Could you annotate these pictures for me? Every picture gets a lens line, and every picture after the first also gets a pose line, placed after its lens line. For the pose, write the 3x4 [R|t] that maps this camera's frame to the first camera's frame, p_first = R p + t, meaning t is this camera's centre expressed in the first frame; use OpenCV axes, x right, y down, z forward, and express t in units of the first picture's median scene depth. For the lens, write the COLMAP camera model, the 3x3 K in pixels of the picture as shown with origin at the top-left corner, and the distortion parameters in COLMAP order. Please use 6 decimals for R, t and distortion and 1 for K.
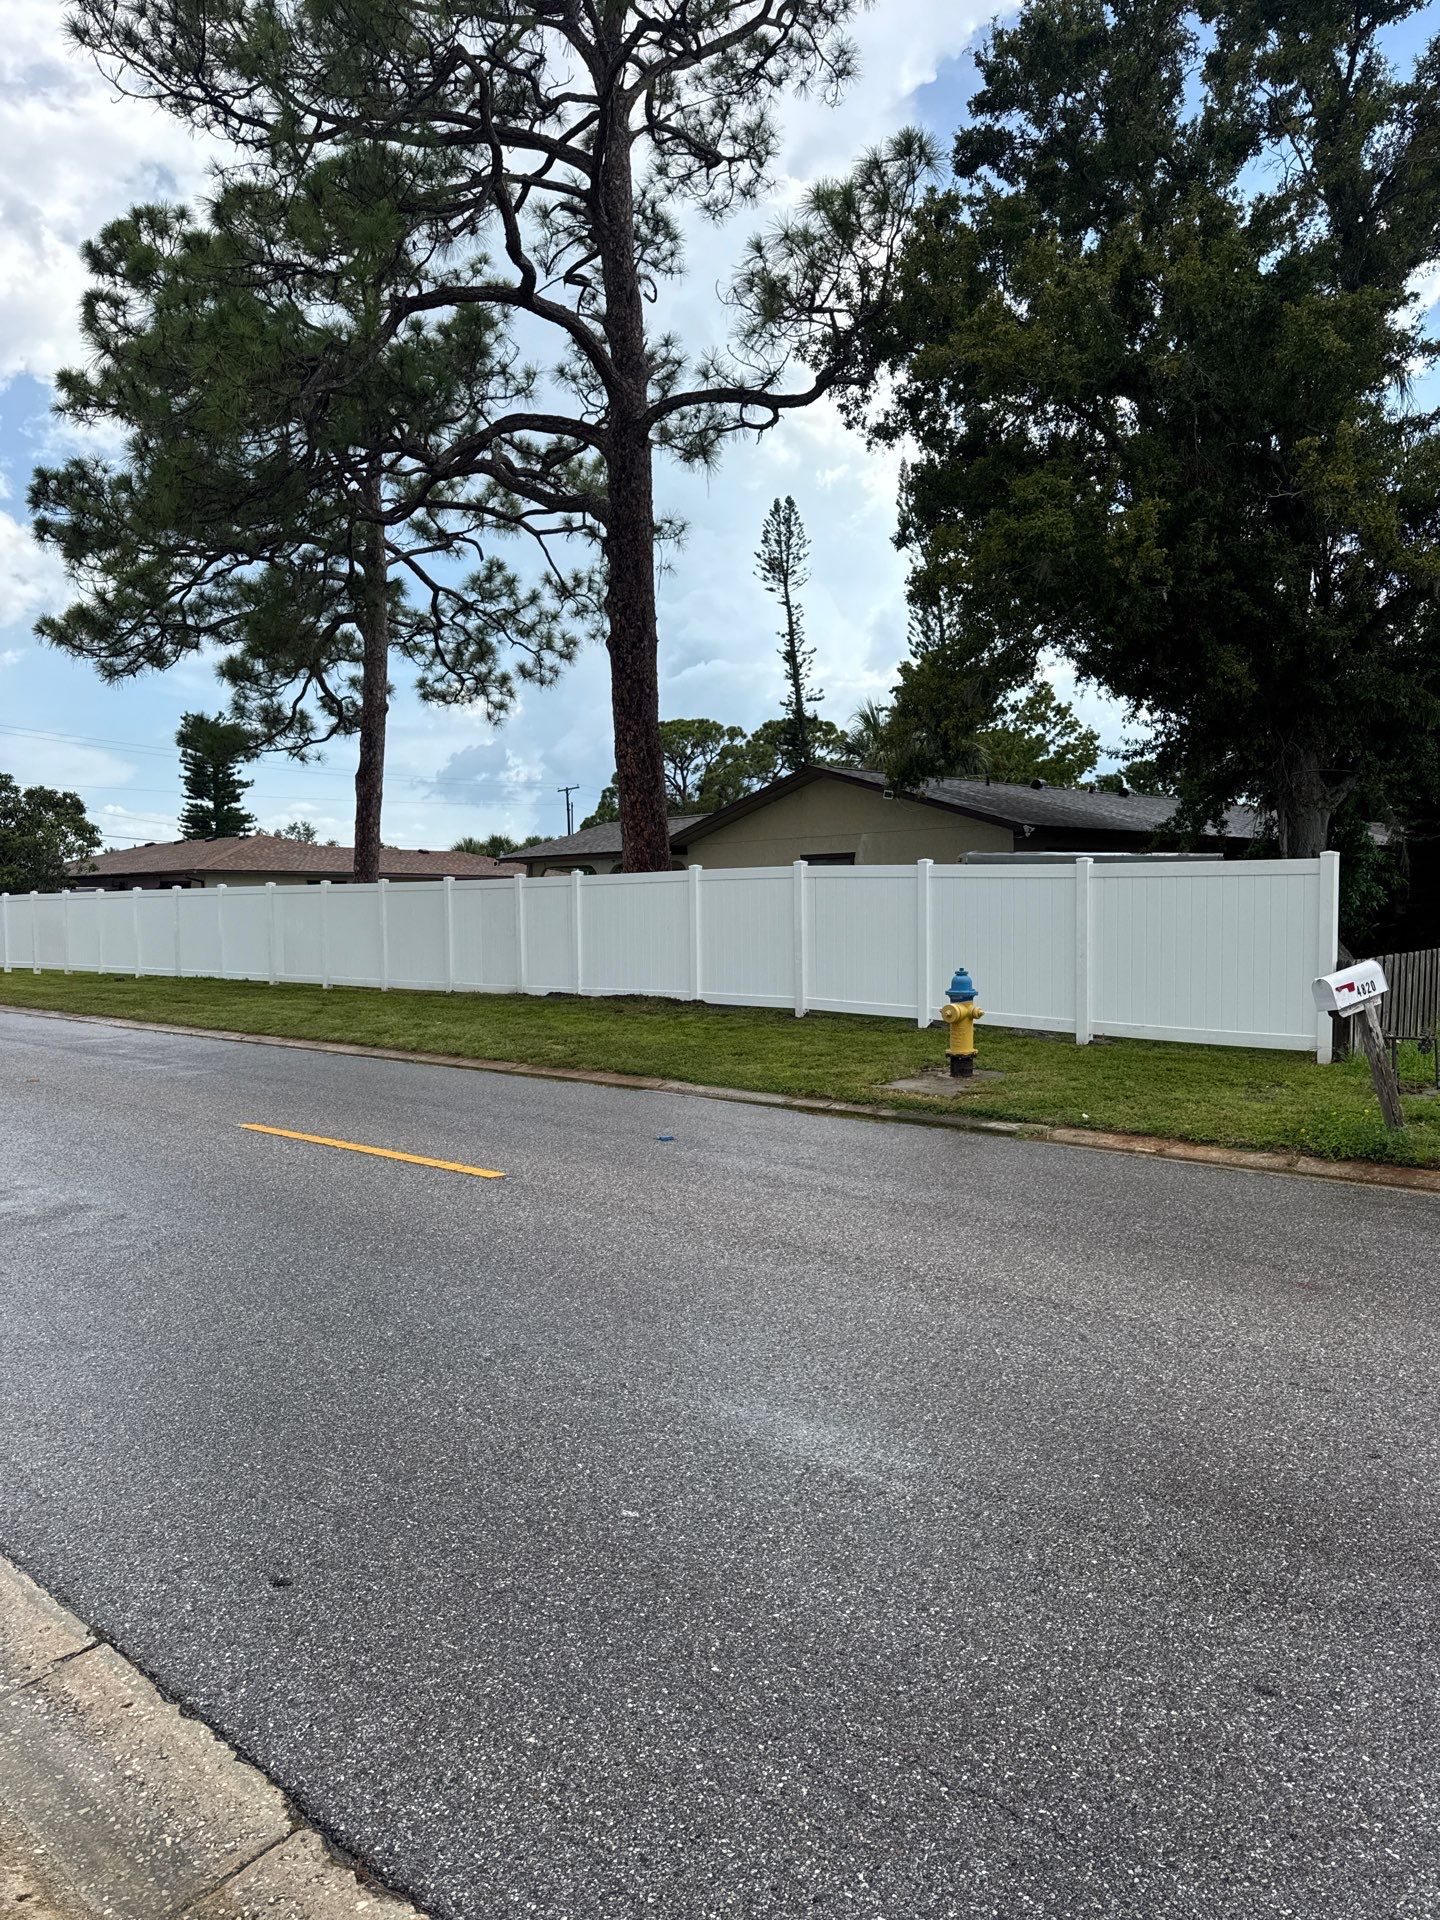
lens RADIAL K [[1372.8, 0, 720.0], [0, 1372.8, 960.0], [0, 0, 1]] dist [0.007397, -0.012491]
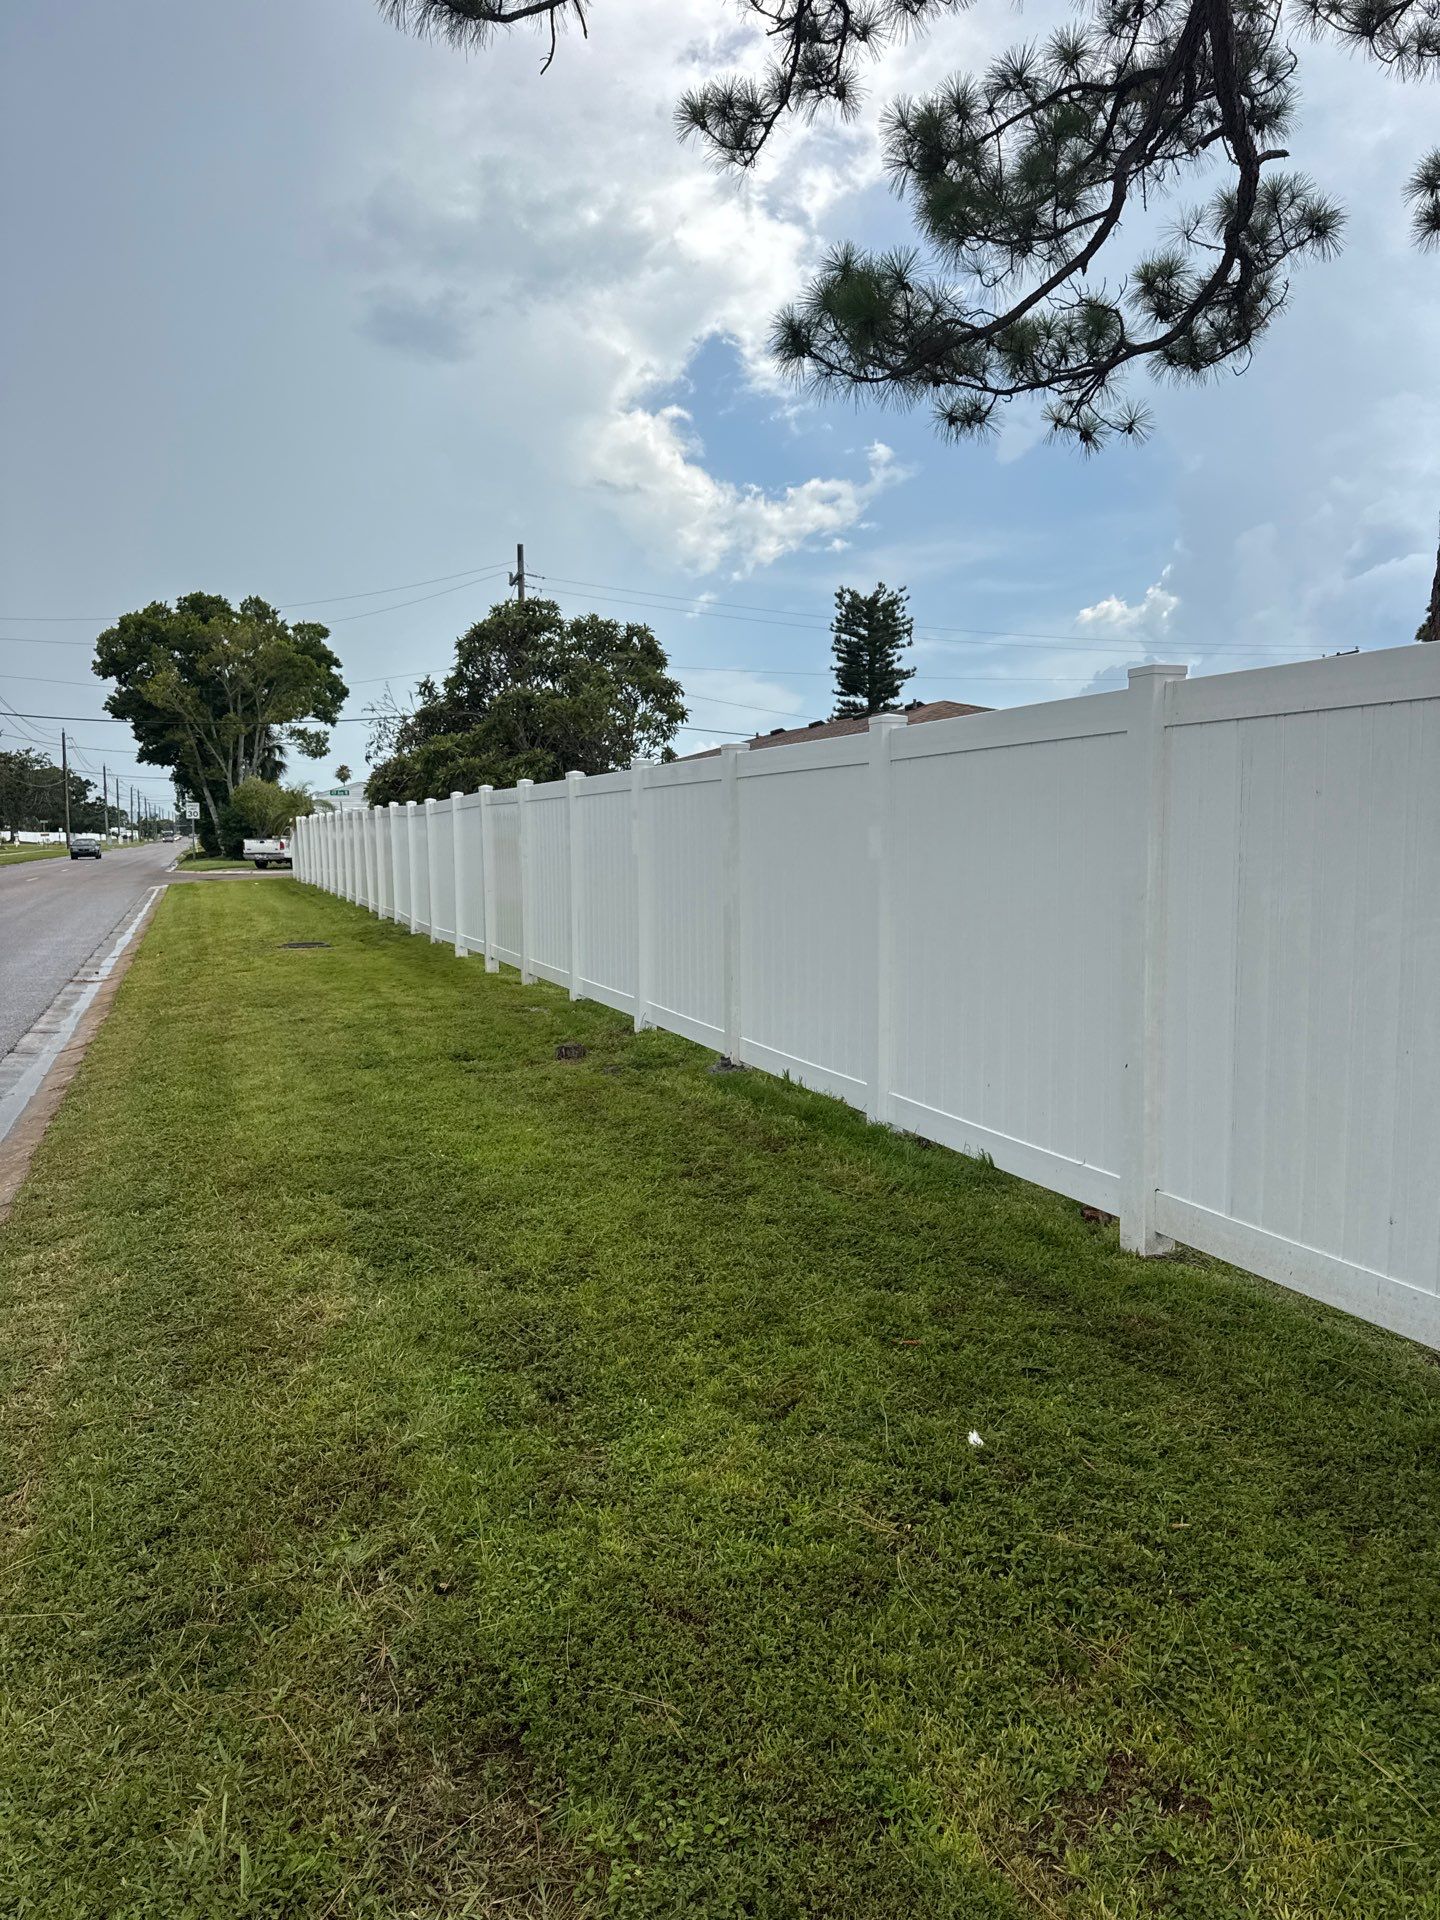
lens RADIAL K [[1372.8, 0, 720.0], [0, 1372.8, 960.0], [0, 0, 1]] dist [0.007397, -0.012491]
pose [[0.896798, 0.060514, -0.438282, -0.077347], [-0.035500, 0.997250, 0.065051, -0.008032], [0.441013, -0.042778, 0.896480, 0.214749]]
